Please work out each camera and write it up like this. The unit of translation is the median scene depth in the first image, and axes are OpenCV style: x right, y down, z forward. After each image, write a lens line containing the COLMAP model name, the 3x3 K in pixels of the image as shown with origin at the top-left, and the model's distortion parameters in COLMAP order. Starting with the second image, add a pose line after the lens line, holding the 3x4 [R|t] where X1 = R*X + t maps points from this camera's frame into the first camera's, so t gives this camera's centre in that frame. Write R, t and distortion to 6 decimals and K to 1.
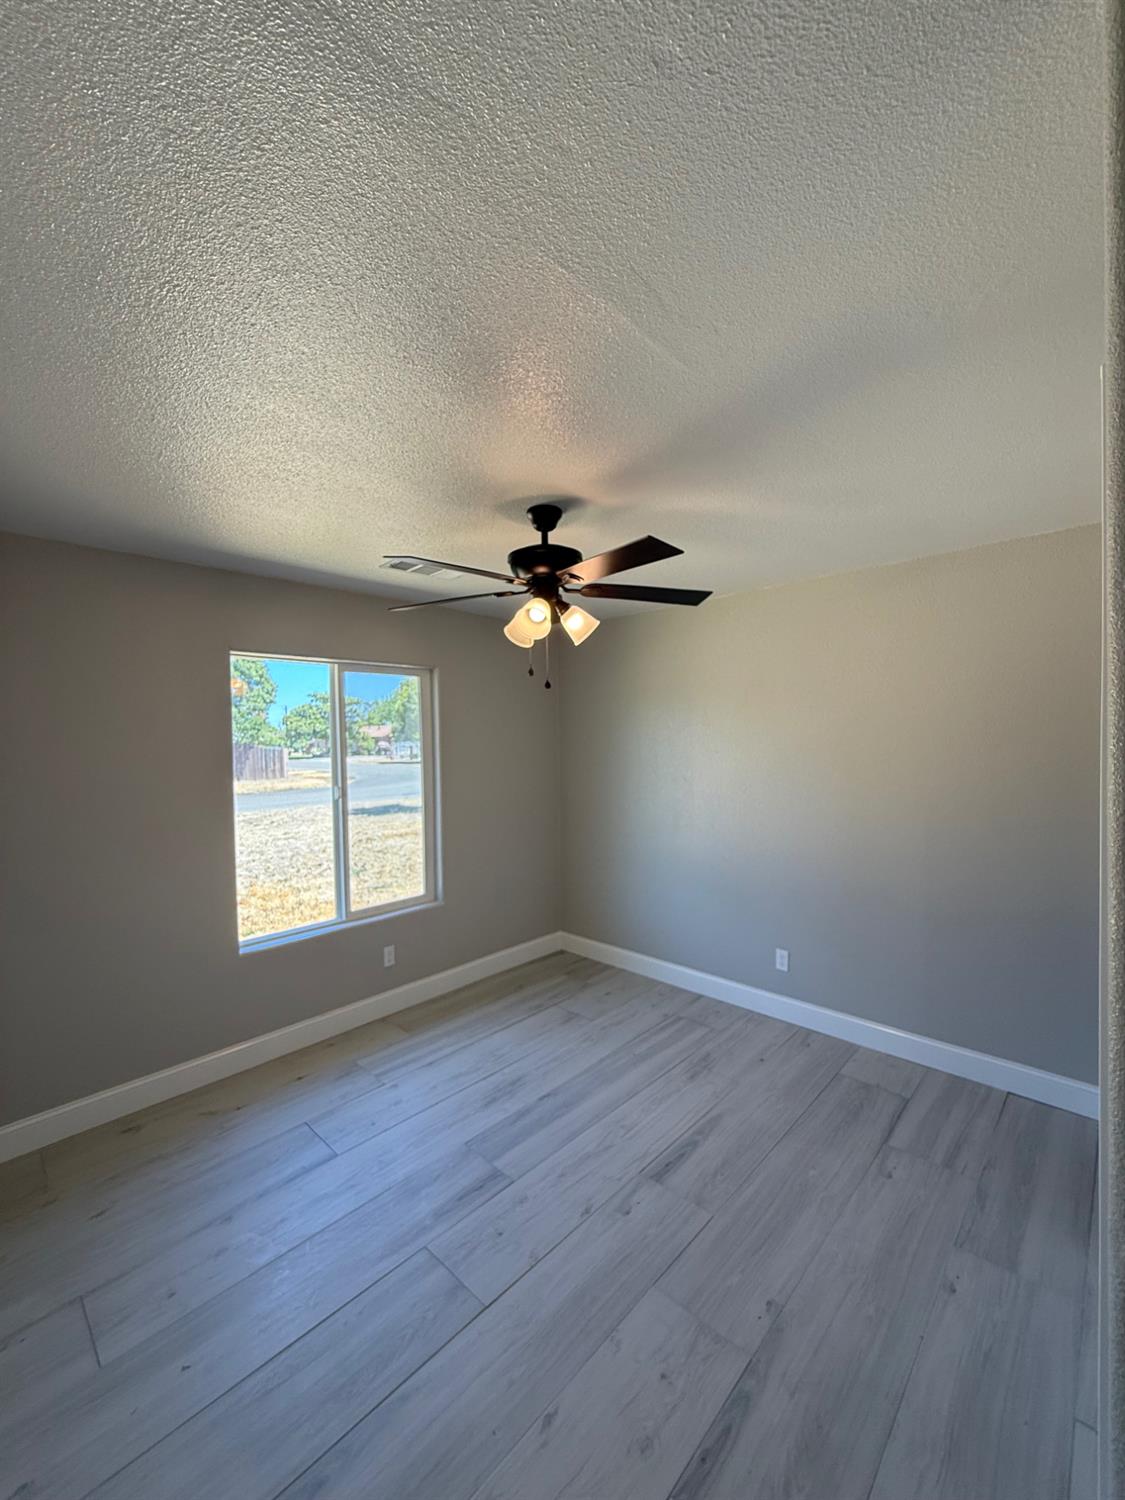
lens RADIAL K [[606.2, 0, 577.3], [0, 606.2, 752.2], [0, 0, 1]] dist [-0.001632, 0.002170]
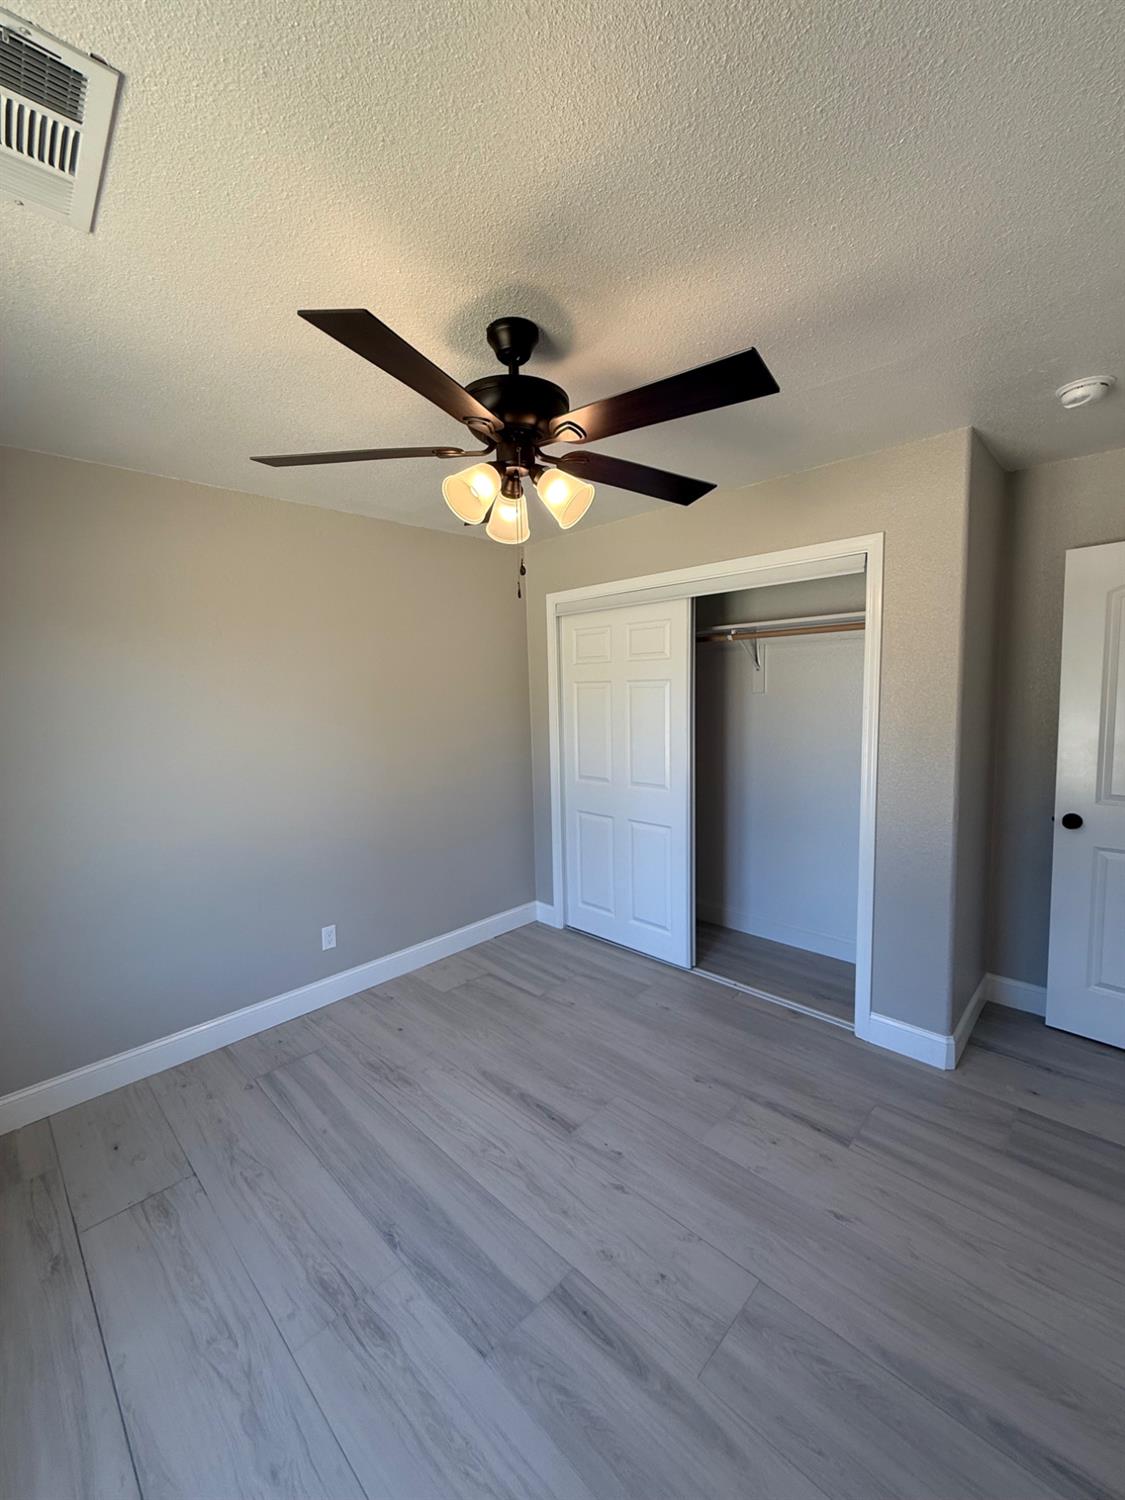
lens RADIAL K [[606.2, 0, 577.3], [0, 606.2, 752.2], [0, 0, 1]] dist [-0.001632, 0.002170]
pose [[0.015270, -0.094182, 0.995438, -0.649604], [0.052709, 0.994246, 0.093261, 0.027508], [-0.998493, 0.051044, 0.020146, 0.810111]]
